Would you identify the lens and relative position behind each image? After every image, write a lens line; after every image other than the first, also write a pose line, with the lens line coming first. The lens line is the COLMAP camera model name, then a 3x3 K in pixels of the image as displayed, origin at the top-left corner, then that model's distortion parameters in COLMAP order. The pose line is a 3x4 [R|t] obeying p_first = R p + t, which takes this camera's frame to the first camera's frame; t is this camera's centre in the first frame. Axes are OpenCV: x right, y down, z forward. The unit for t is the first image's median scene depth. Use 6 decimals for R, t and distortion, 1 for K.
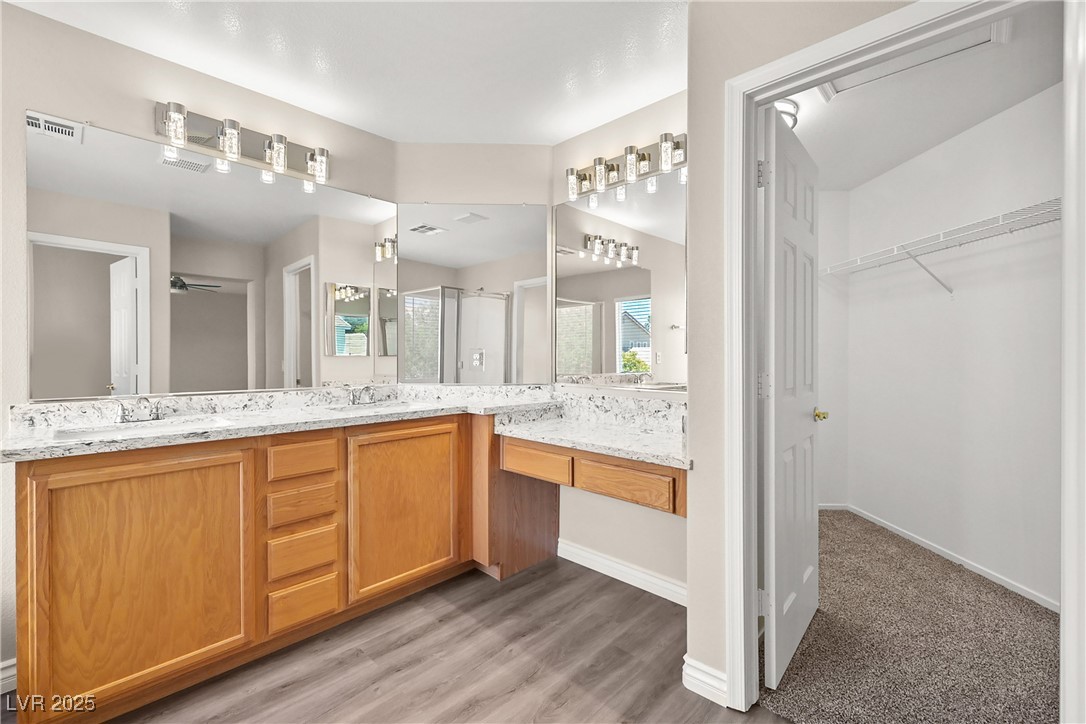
lens RADIAL K [[467.5, 0, 543.0], [0, 467.5, 362.0], [0, 0, 1]] dist [-0.000494, 0.000773]
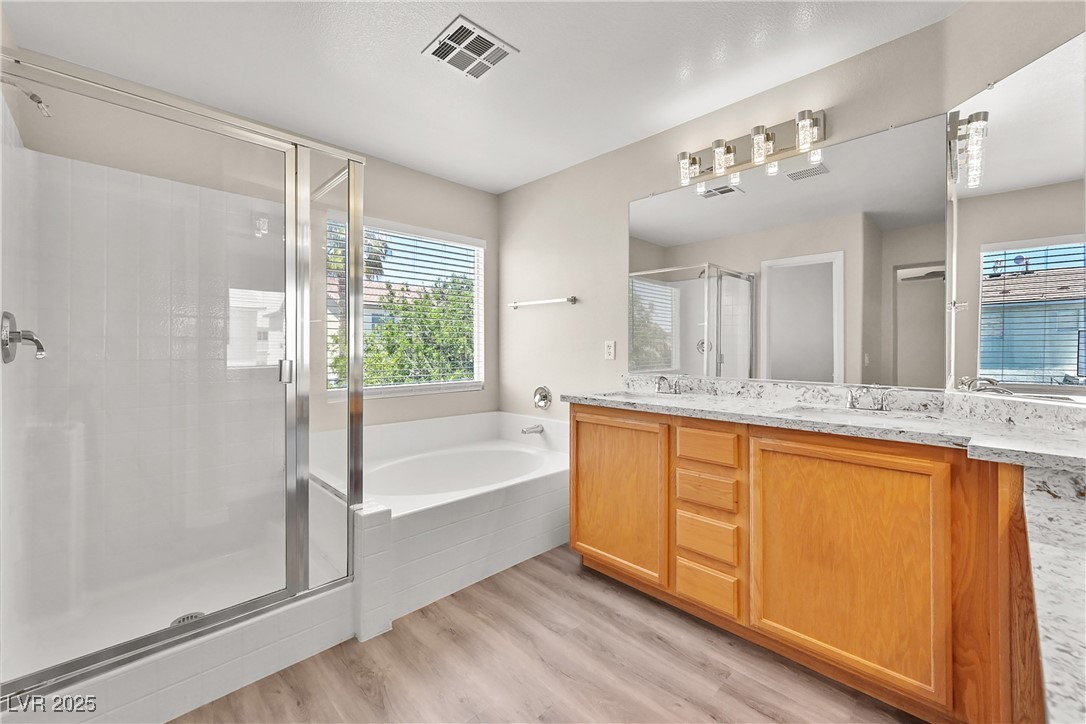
lens RADIAL K [[437.1, 0, 543.0], [0, 437.1, 362.0], [0, 0, 1]] dist [0.000353, 0.000101]
pose [[-0.026526, 0.027267, -0.999276, 0.422916], [-0.018270, 0.999448, 0.027756, 0.003894], [0.999481, 0.018994, -0.026014, 0.634495]]
